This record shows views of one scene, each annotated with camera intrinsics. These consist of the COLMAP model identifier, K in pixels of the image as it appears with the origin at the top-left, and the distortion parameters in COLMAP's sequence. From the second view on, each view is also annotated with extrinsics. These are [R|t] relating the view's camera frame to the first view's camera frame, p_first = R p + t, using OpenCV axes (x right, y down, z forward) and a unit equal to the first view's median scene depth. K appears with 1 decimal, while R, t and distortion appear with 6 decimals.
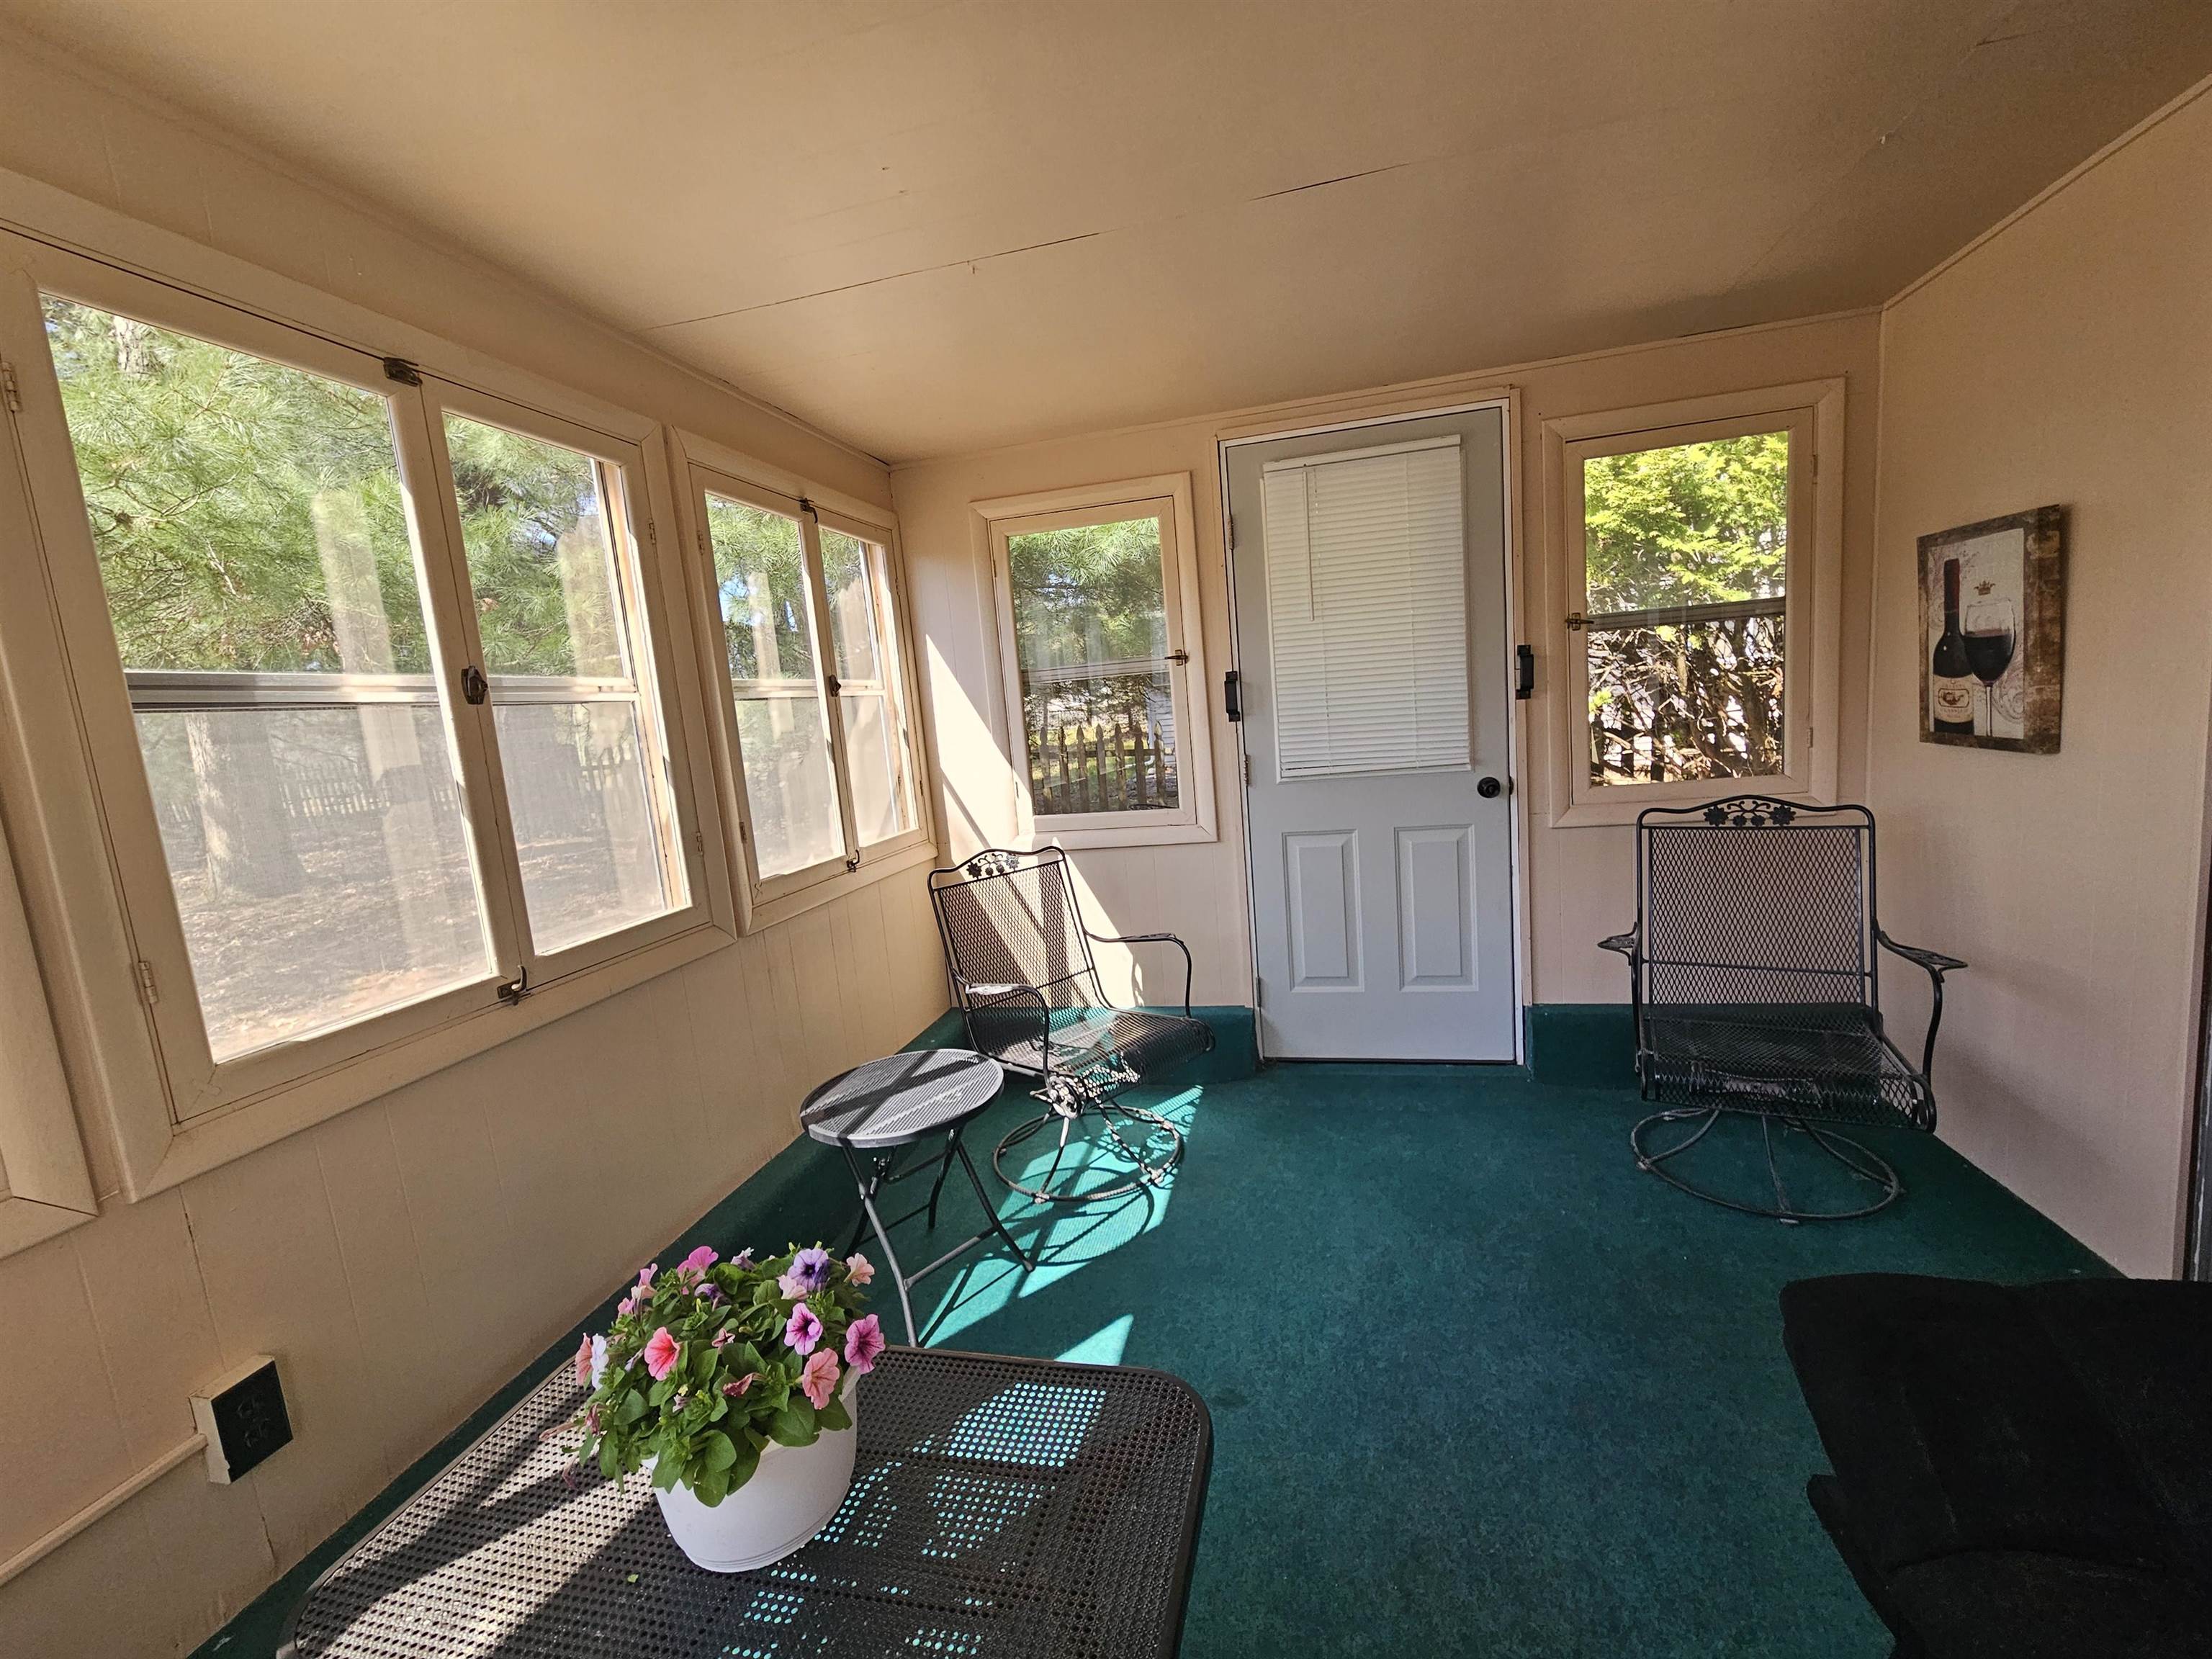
lens RADIAL K [[909.0, 0, 1109.2], [0, 909.0, 830.9], [0, 0, 1]] dist [-0.000750, 0.000818]
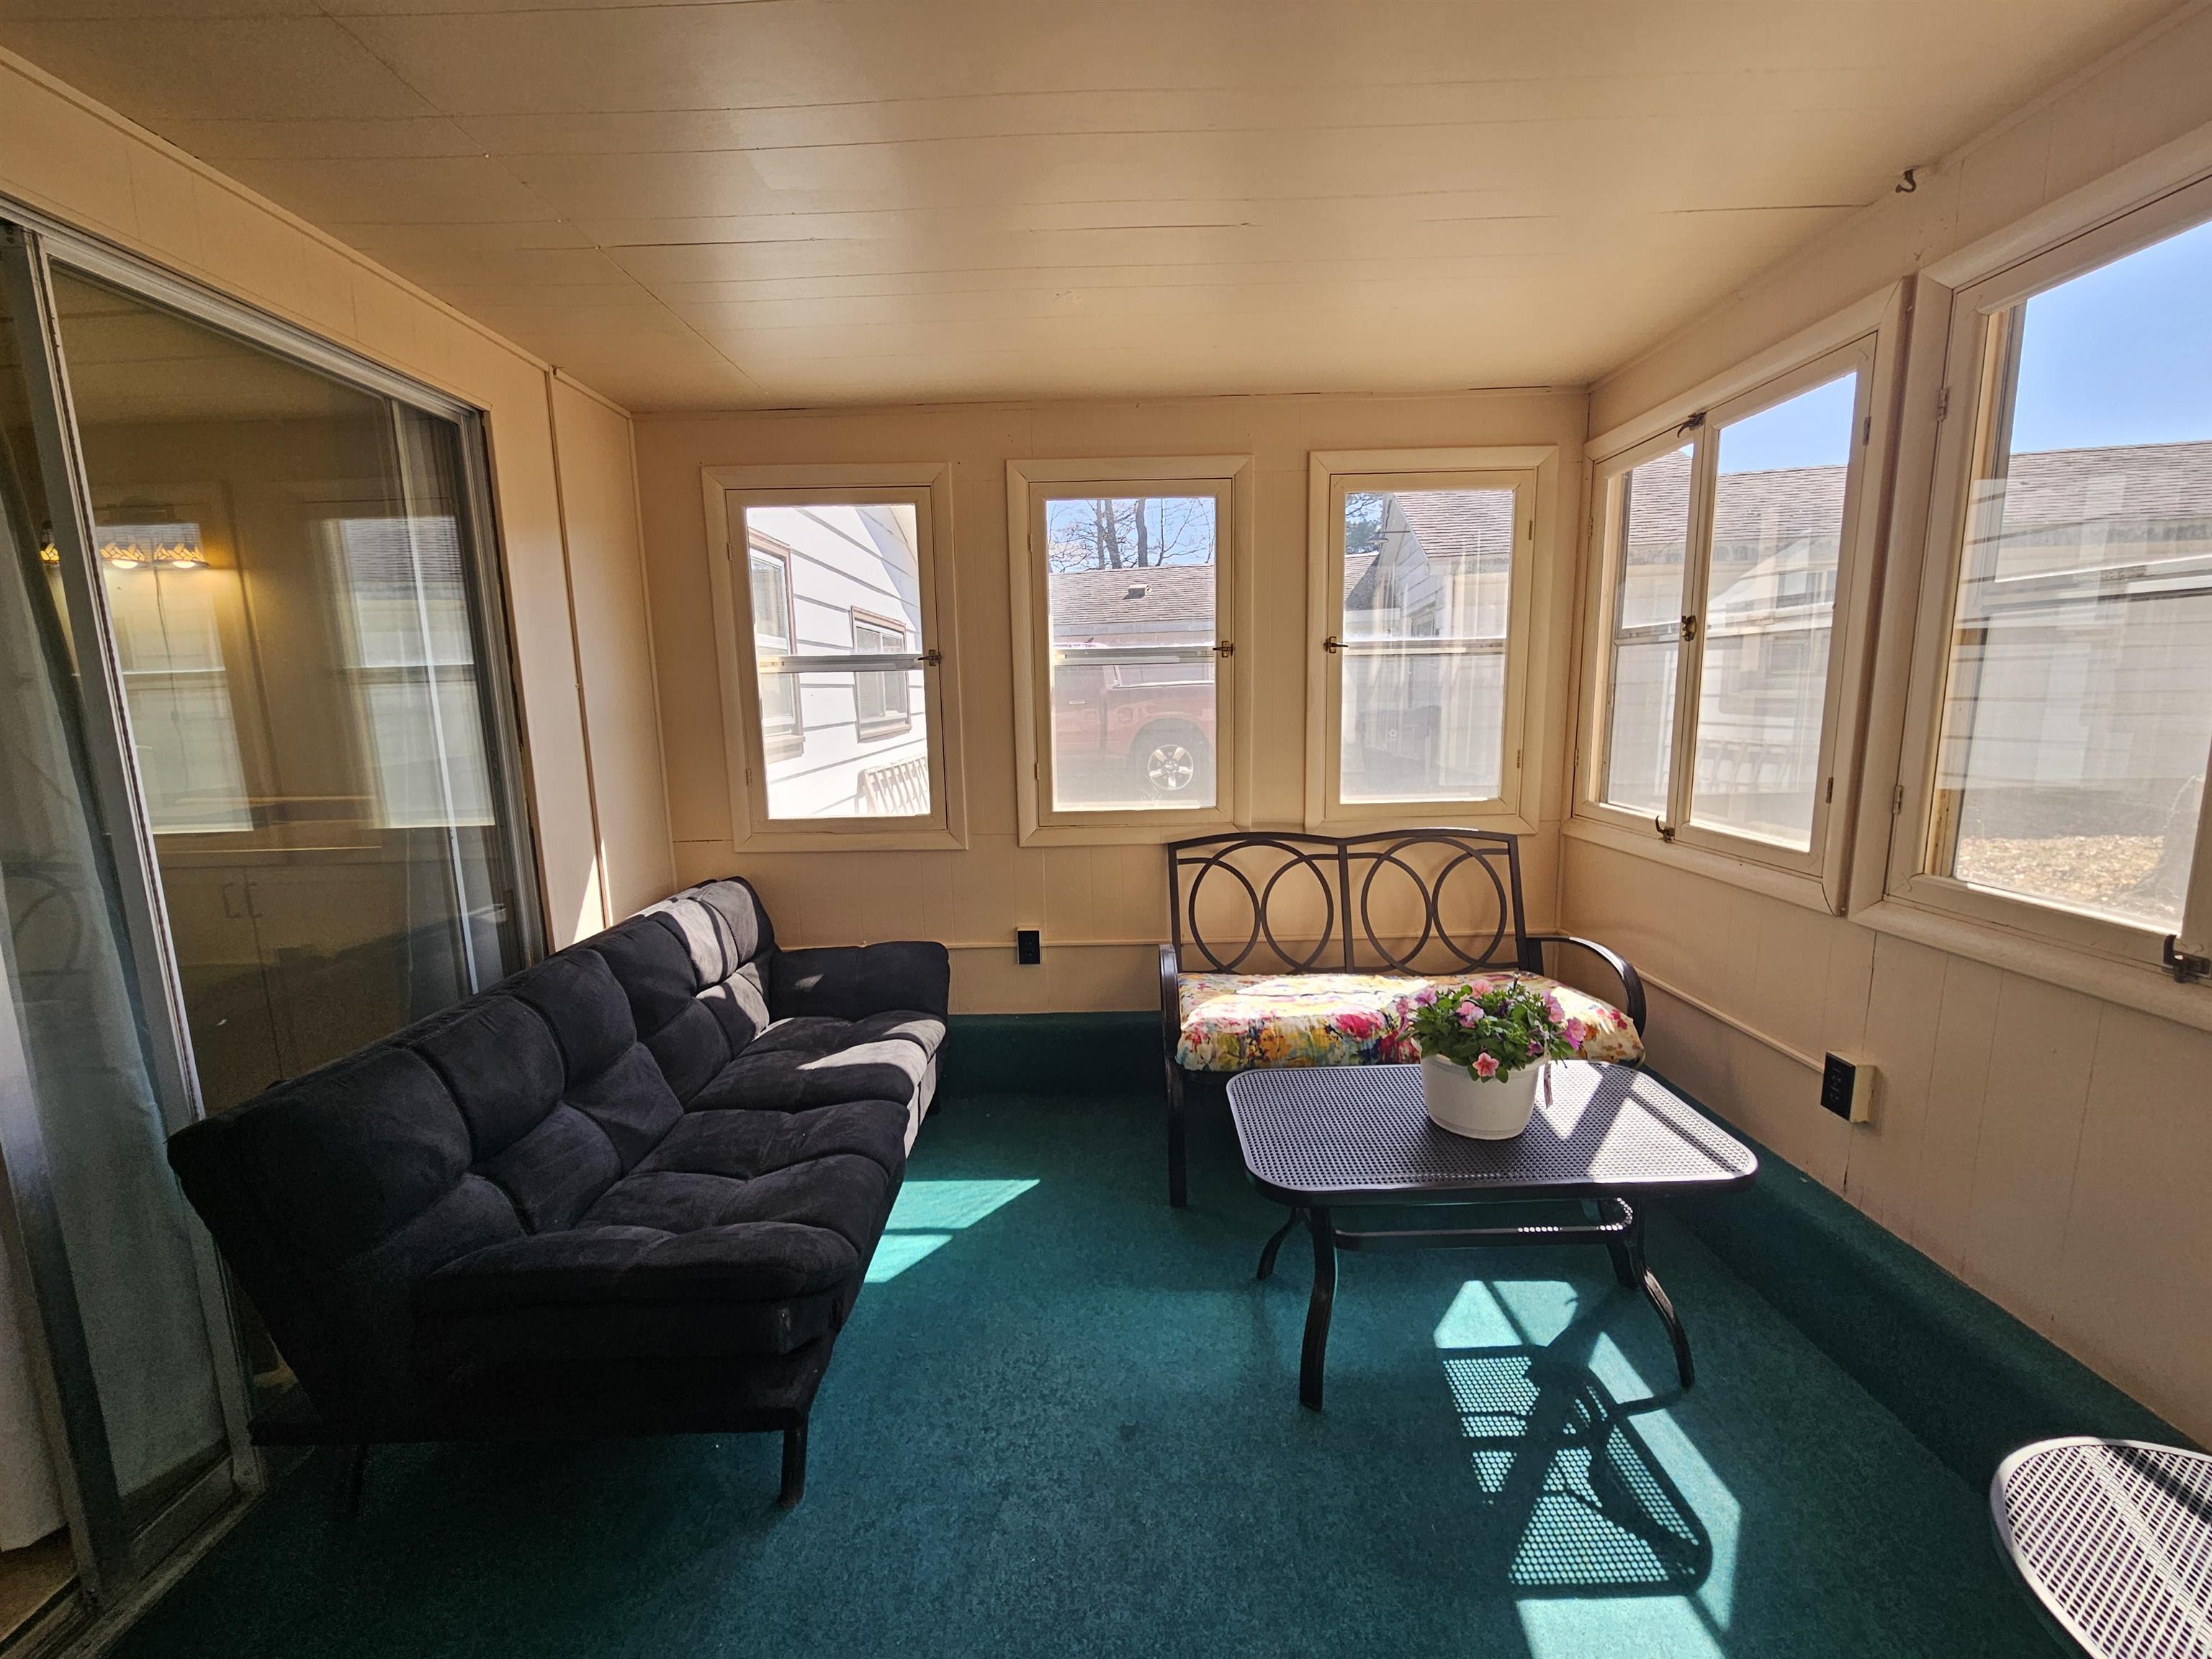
lens RADIAL K [[909.0, 0, 1109.2], [0, 909.0, 830.9], [0, 0, 1]] dist [-0.000750, 0.000818]
pose [[-0.964257, 0.147054, -0.220417, 0.270342], [0.076464, 0.950901, 0.299902, -0.163956], [0.253696, 0.272328, -0.928157, 1.027050]]
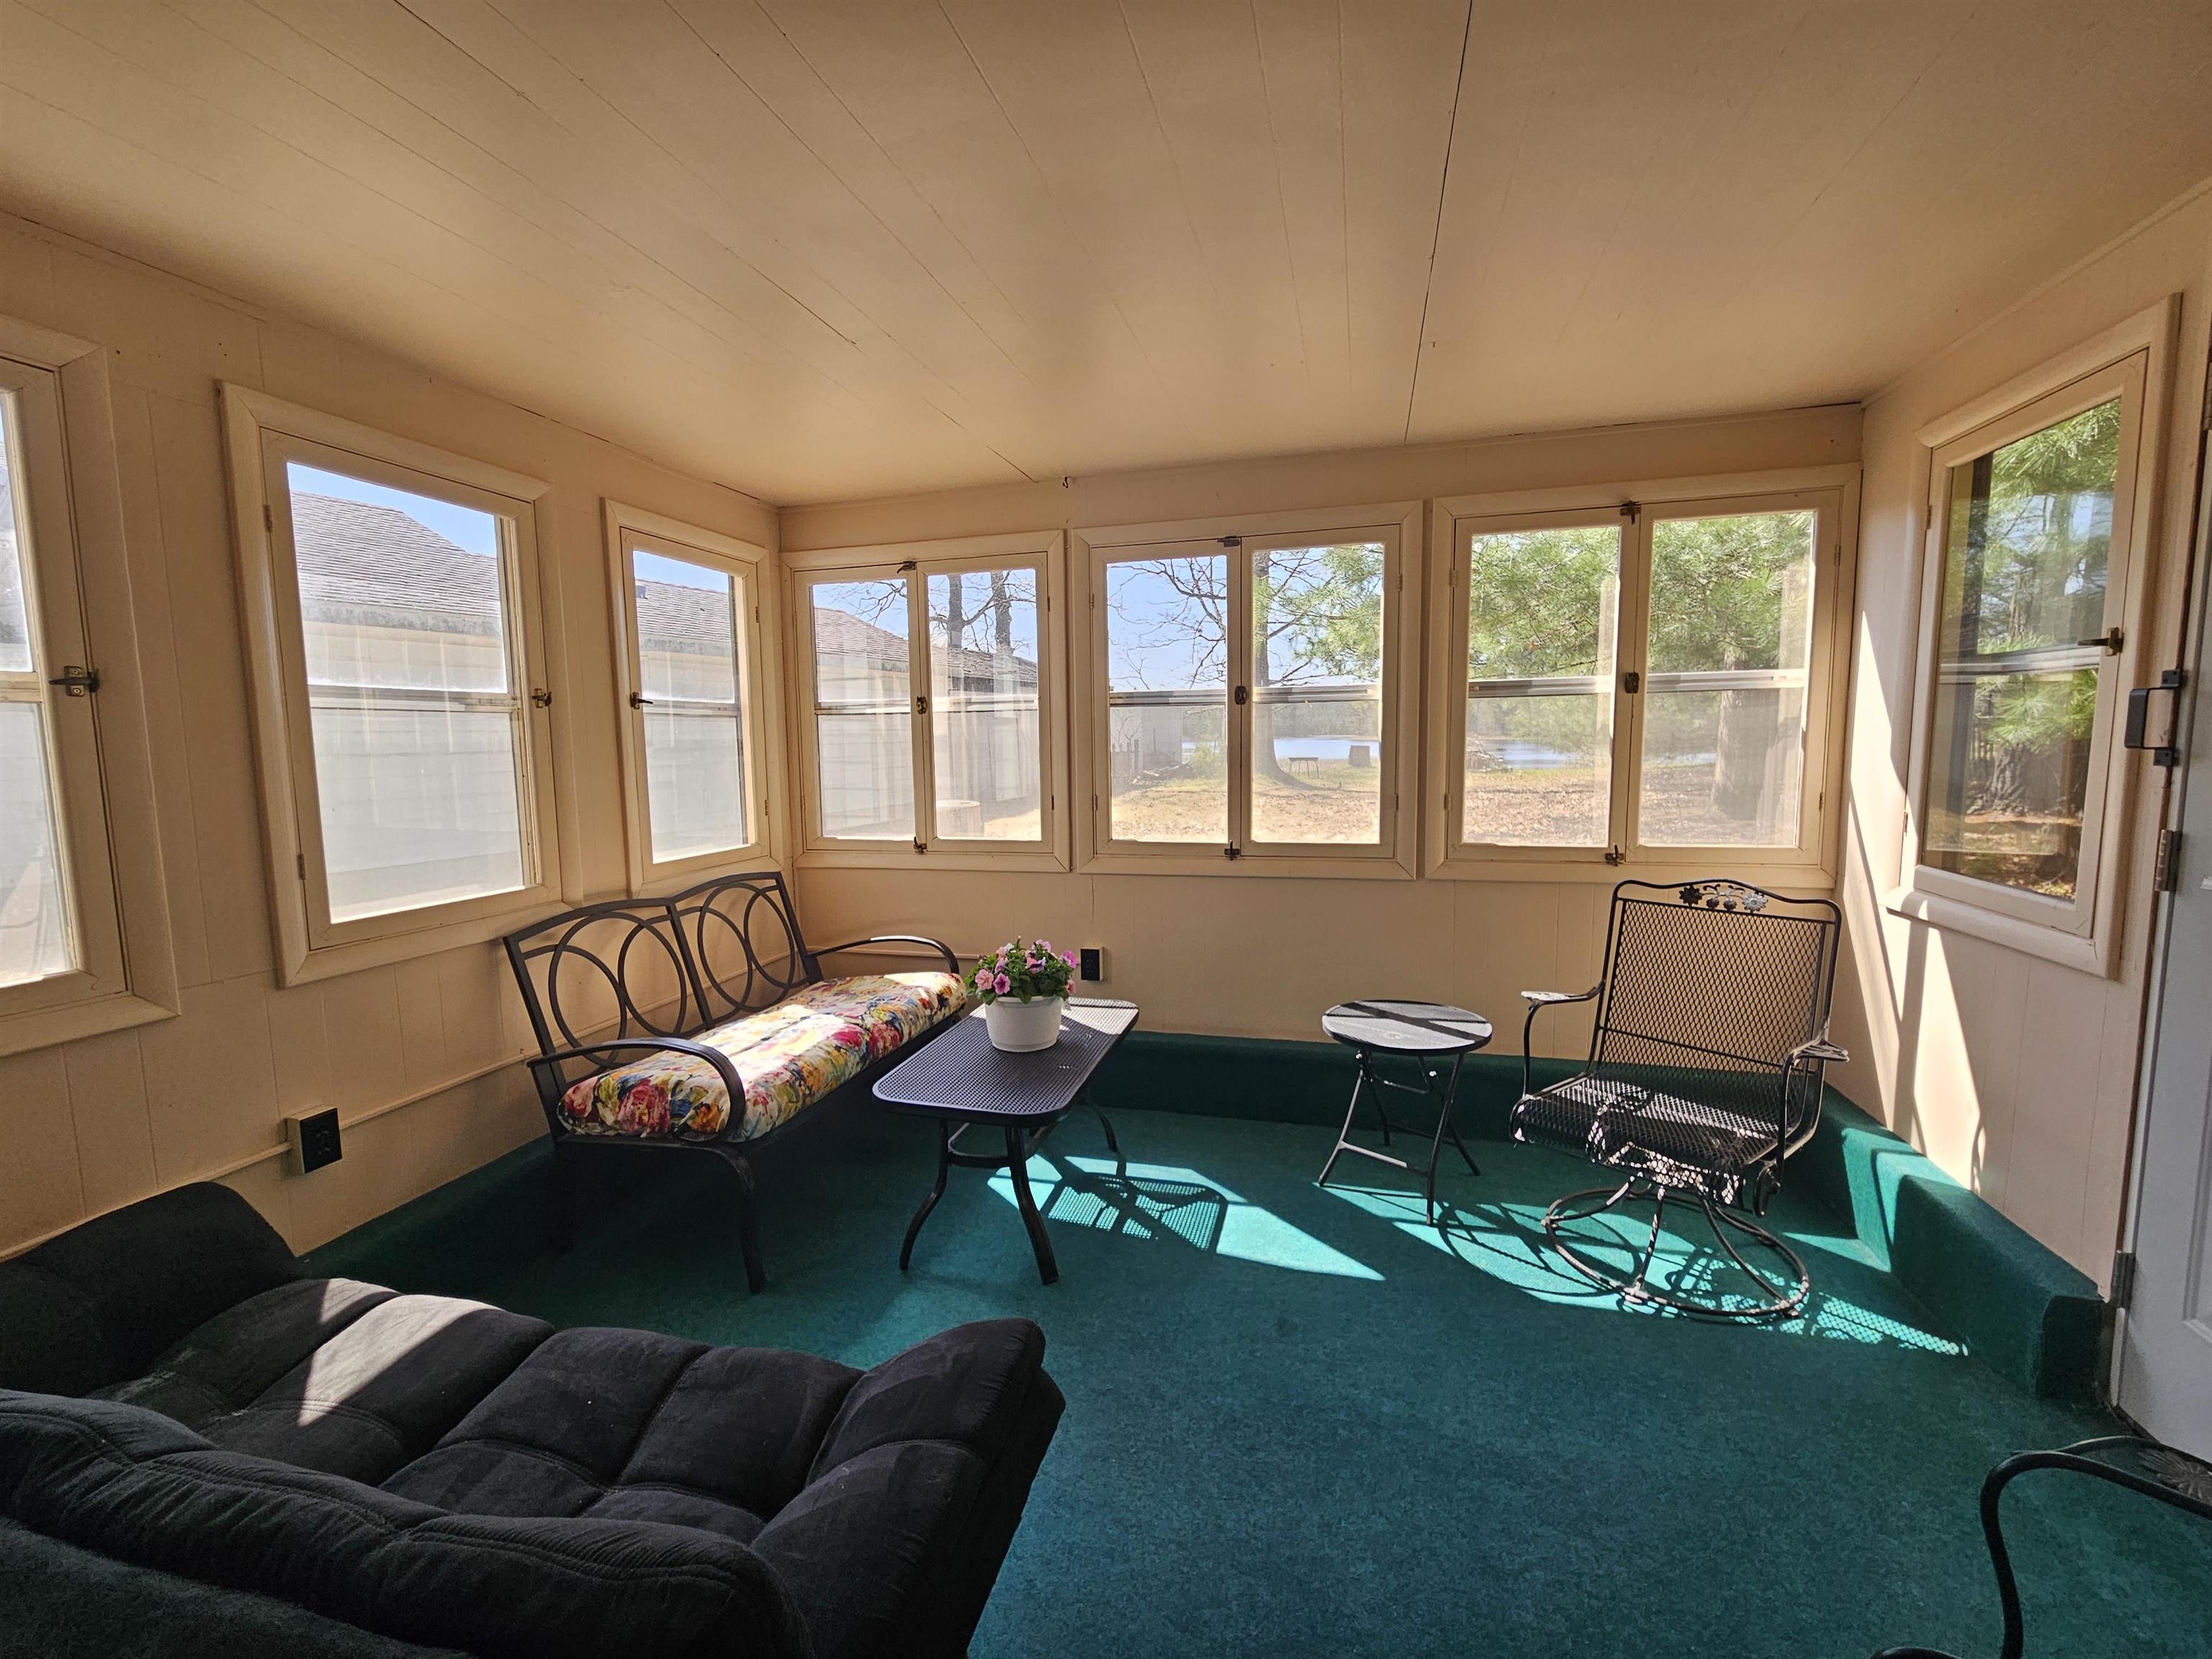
lens RADIAL K [[909.0, 0, 1109.2], [0, 909.0, 830.9], [0, 0, 1]] dist [-0.000750, 0.000818]
pose [[-0.021859, 0.190419, -0.981459, 0.870301], [-0.117983, 0.974343, 0.191666, -0.146105], [0.992775, 0.119985, 0.001168, 0.517633]]
